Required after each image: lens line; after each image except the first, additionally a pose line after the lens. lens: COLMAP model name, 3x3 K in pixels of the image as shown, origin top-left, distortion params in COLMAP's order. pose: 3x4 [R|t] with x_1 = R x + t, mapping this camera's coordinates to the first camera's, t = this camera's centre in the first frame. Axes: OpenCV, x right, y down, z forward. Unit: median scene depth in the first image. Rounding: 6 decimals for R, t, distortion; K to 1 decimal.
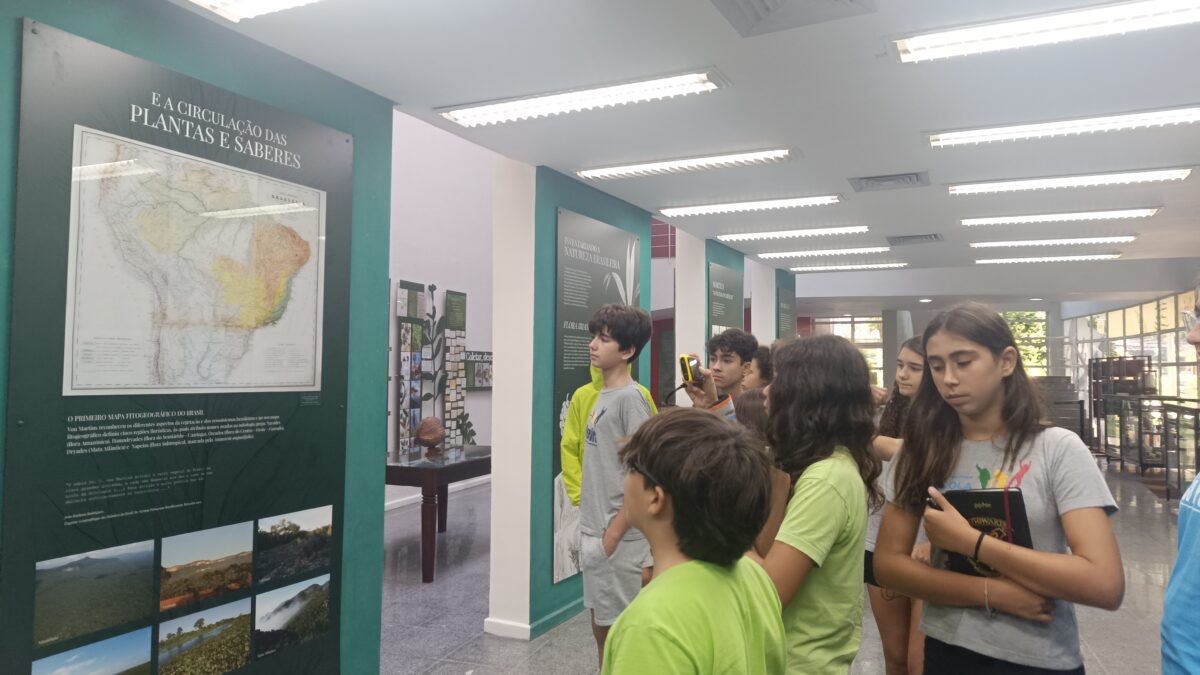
lens RADIAL K [[819.4, 0, 597.5], [0, 819.4, 332.2], [0, 0, 1]] dist [-0.005681, -0.001051]
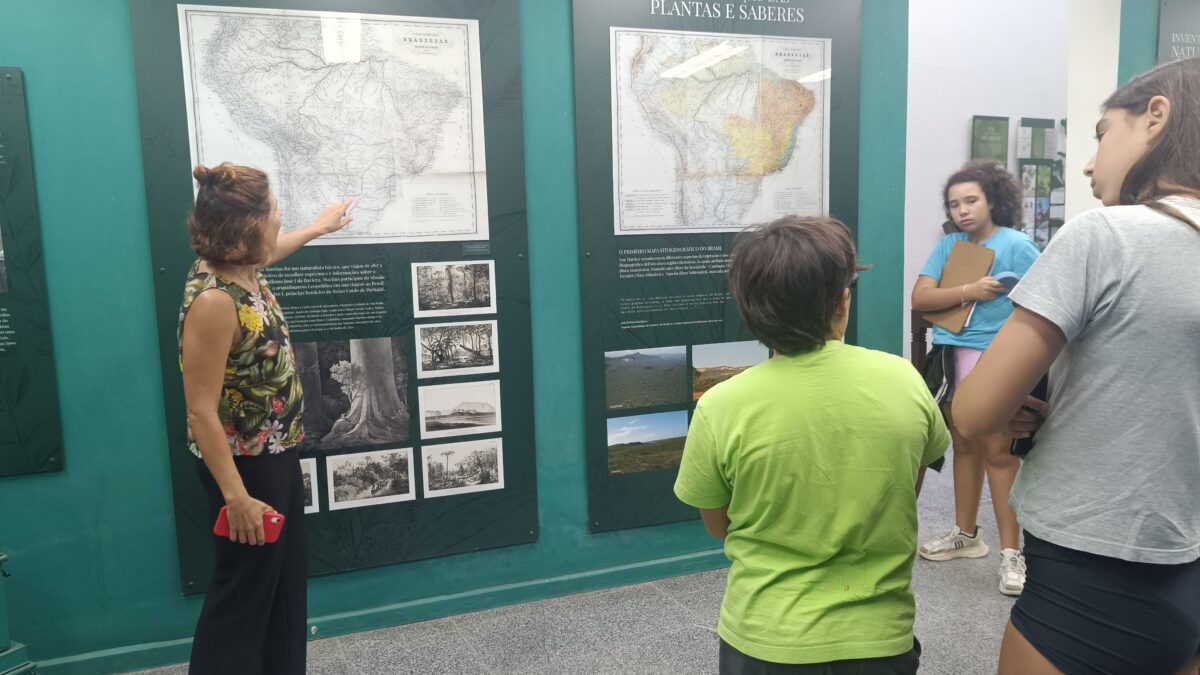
lens RADIAL K [[819.4, 0, 597.8], [0, 819.4, 341.3], [0, 0, 1]] dist [-0.005681, -0.001051]
pose [[0.712027, 0.056473, -0.699878, 0.252946], [0.070433, 0.985988, 0.151215, 0.037074], [0.698611, -0.156963, 0.698073, -0.006935]]
